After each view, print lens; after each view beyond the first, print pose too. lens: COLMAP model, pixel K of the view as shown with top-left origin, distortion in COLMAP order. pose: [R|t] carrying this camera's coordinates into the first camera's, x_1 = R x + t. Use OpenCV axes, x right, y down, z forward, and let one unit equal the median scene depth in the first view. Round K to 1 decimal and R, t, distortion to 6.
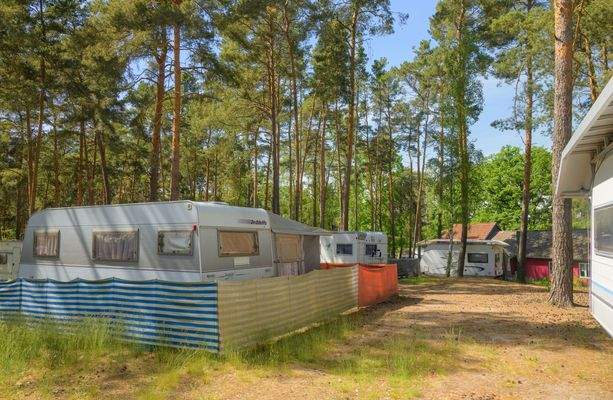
lens RADIAL K [[446.3, 0, 306.5], [0, 446.3, 200.0], [0, 0, 1]] dist [-0.003097, -0.001566]
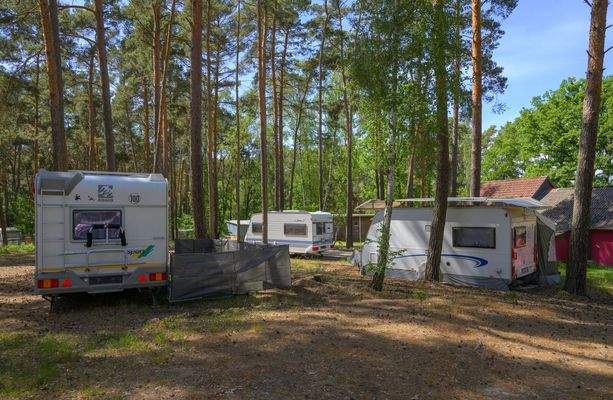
lens RADIAL K [[446.3, 0, 306.5], [0, 446.3, 200.0], [0, 0, 1]] dist [-0.003097, -0.001566]
pose [[0.992765, -0.017524, -0.118792, 0.224647], [0.025920, 0.997245, 0.069504, 0.048103], [0.117247, -0.072080, 0.990484, 0.449880]]
